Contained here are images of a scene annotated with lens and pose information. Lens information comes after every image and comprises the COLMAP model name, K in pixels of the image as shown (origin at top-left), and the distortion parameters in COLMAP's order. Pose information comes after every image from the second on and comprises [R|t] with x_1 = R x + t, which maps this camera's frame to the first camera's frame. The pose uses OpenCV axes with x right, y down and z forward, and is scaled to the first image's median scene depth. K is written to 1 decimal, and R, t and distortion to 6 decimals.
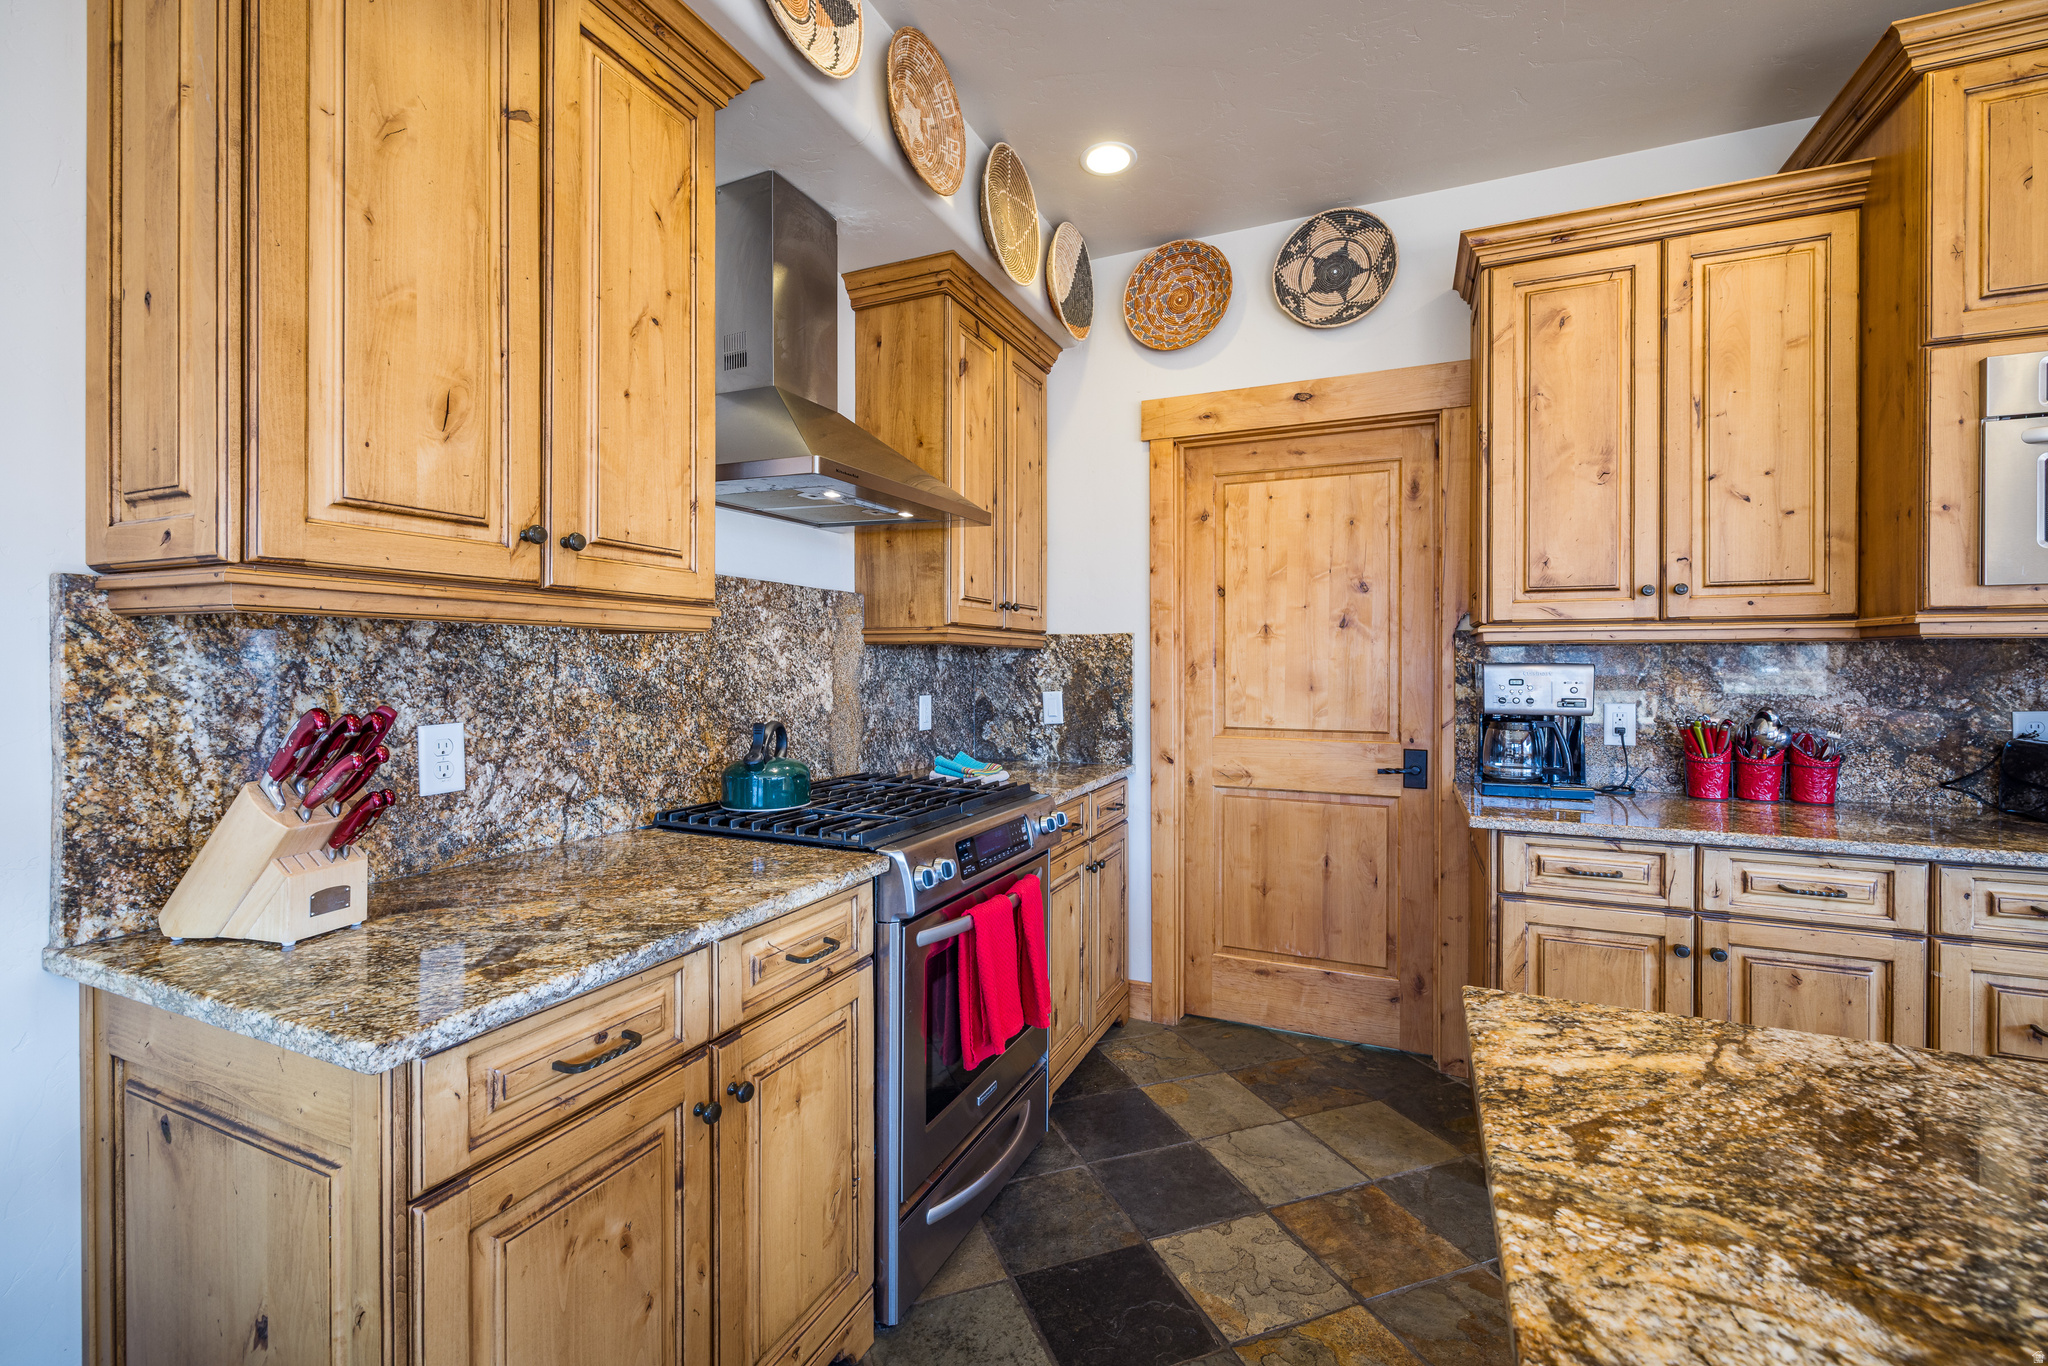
lens RADIAL K [[859.1, 0, 1007.8], [0, 859.1, 666.2], [0, 0, 1]] dist [-0.000355, -0.002057]
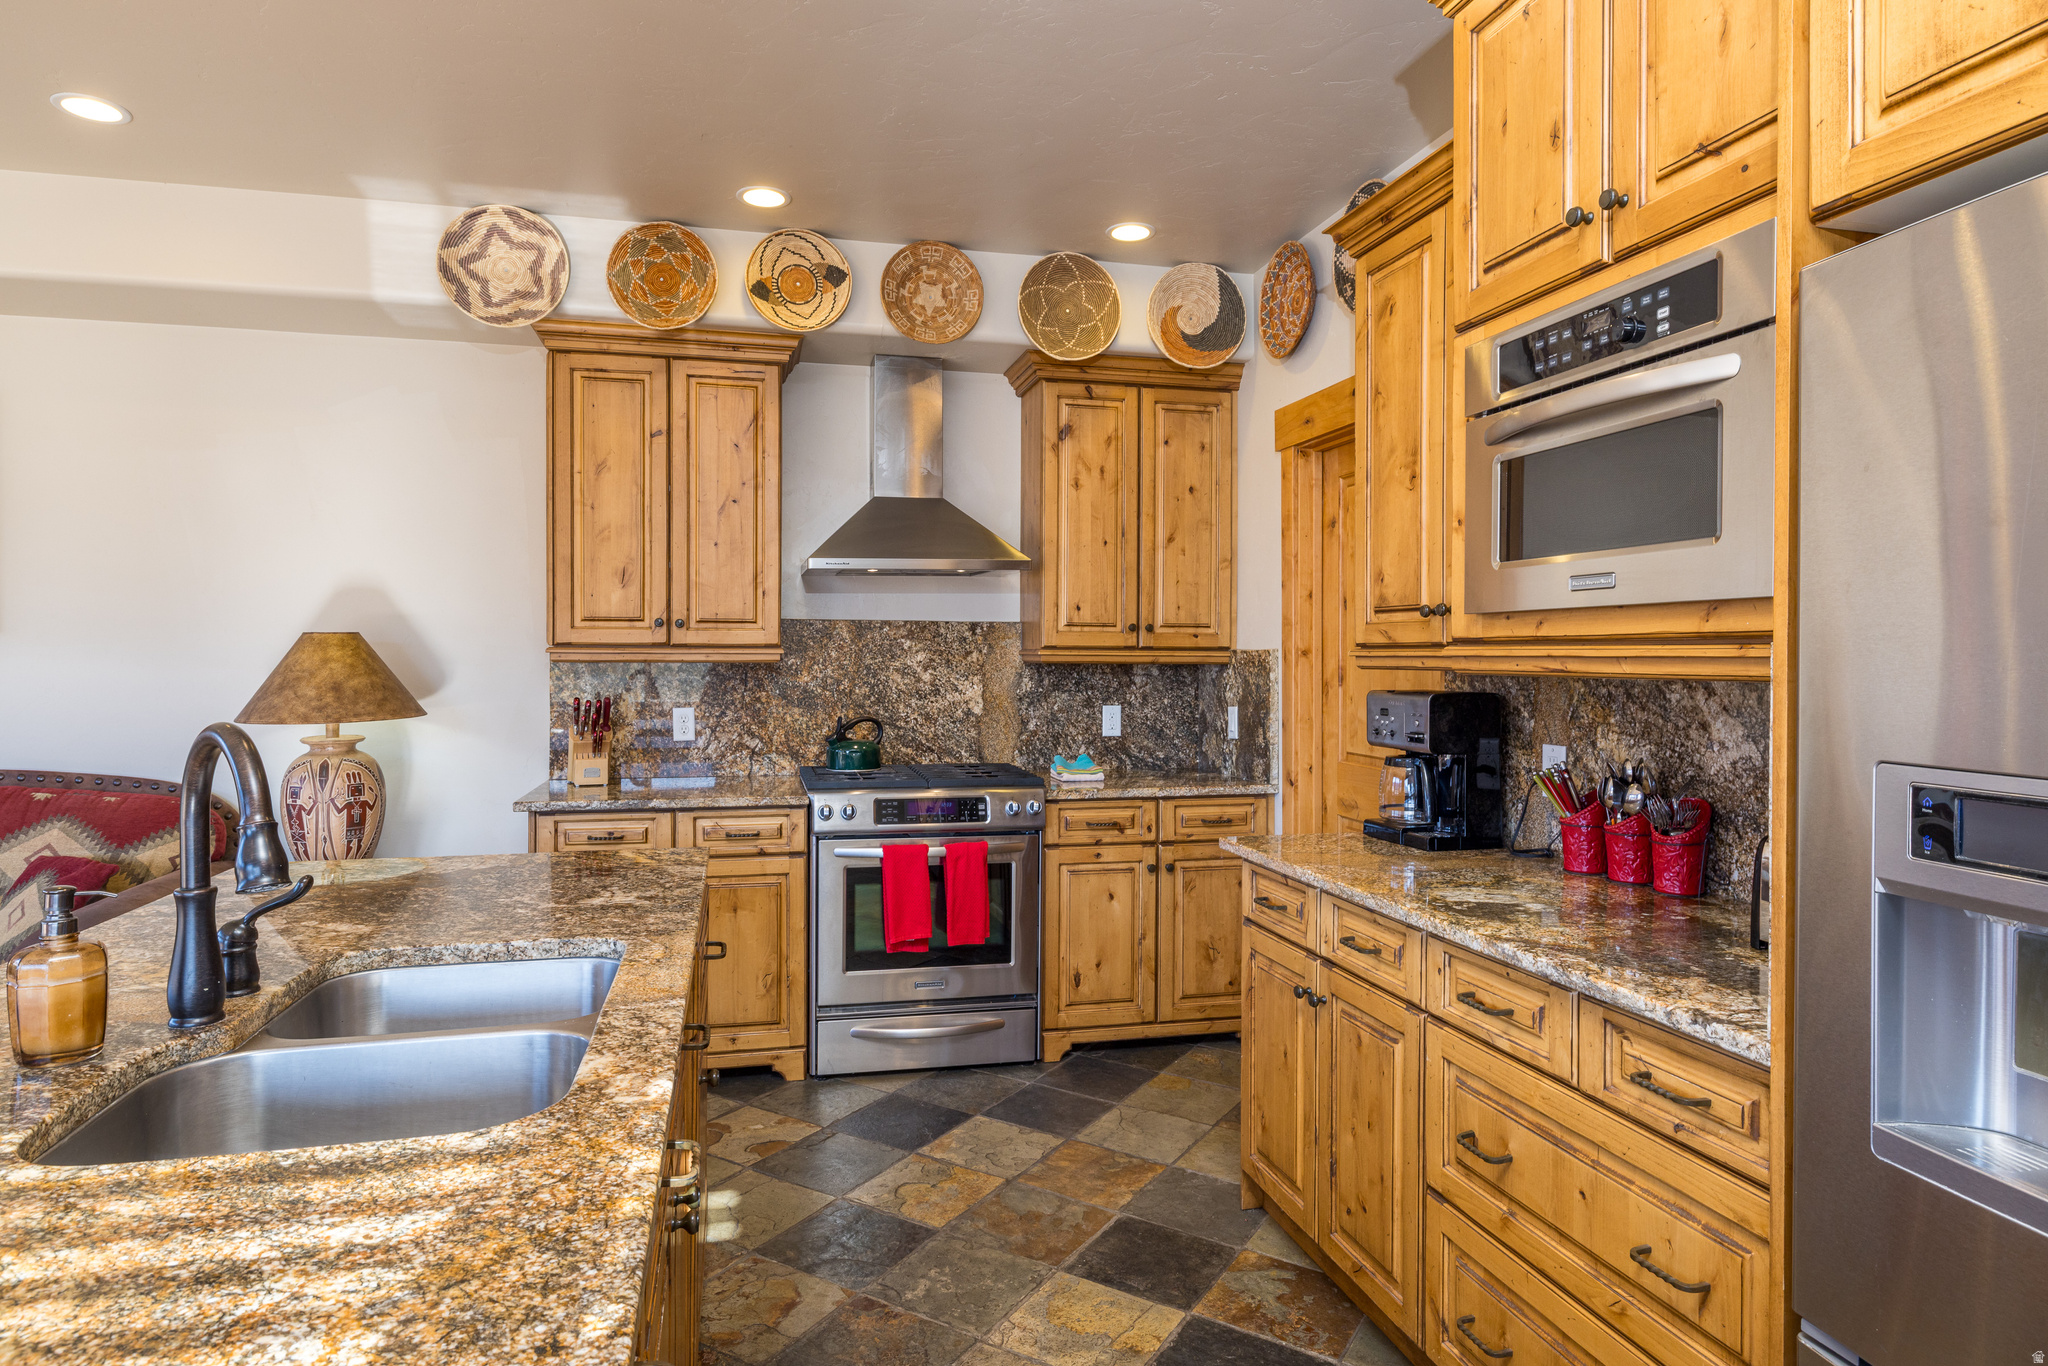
lens RADIAL K [[1150.3, 0, 1002.2], [0, 1150.3, 664.5], [0, 0, 1]] dist [0.001779, -0.001896]
pose [[0.598763, 0.006582, -0.800899, 1.571149], [-0.003884, 0.999978, 0.005314, -0.042614], [0.800917, -0.000071, 0.598776, -0.045031]]
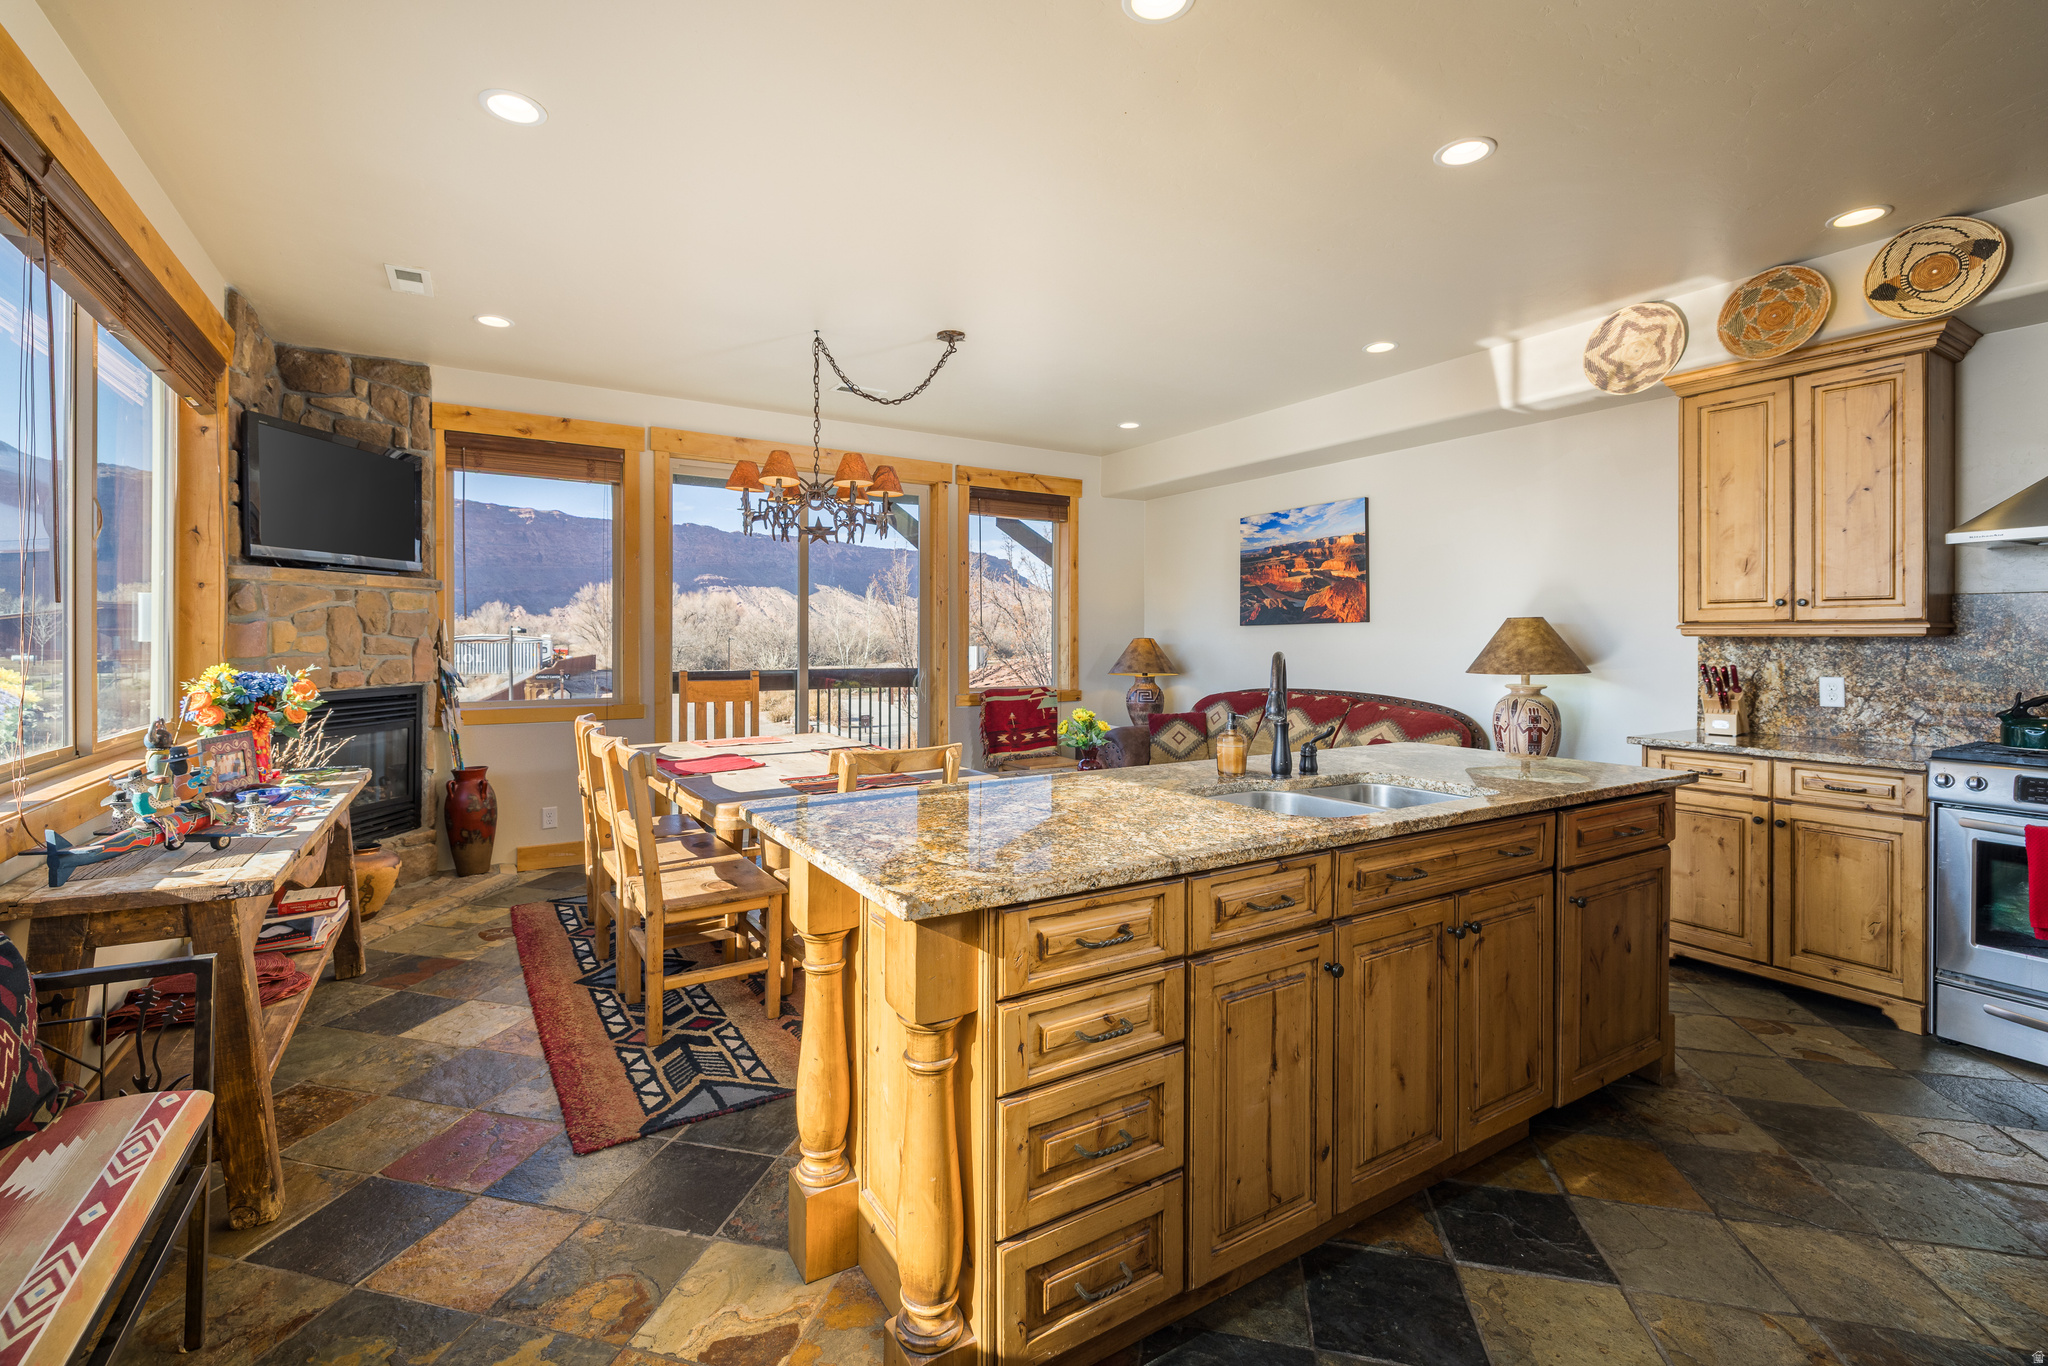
lens RADIAL K [[859.1, 0, 993.6], [0, 859.1, 636.8], [0, 0, 1]] dist [-0.000355, -0.002057]
pose [[-0.574415, -0.005353, -0.818547, 1.979114], [-0.006298, 0.999978, -0.002120, -0.018594], [0.818540, 0.003938, -0.574436, 0.357914]]
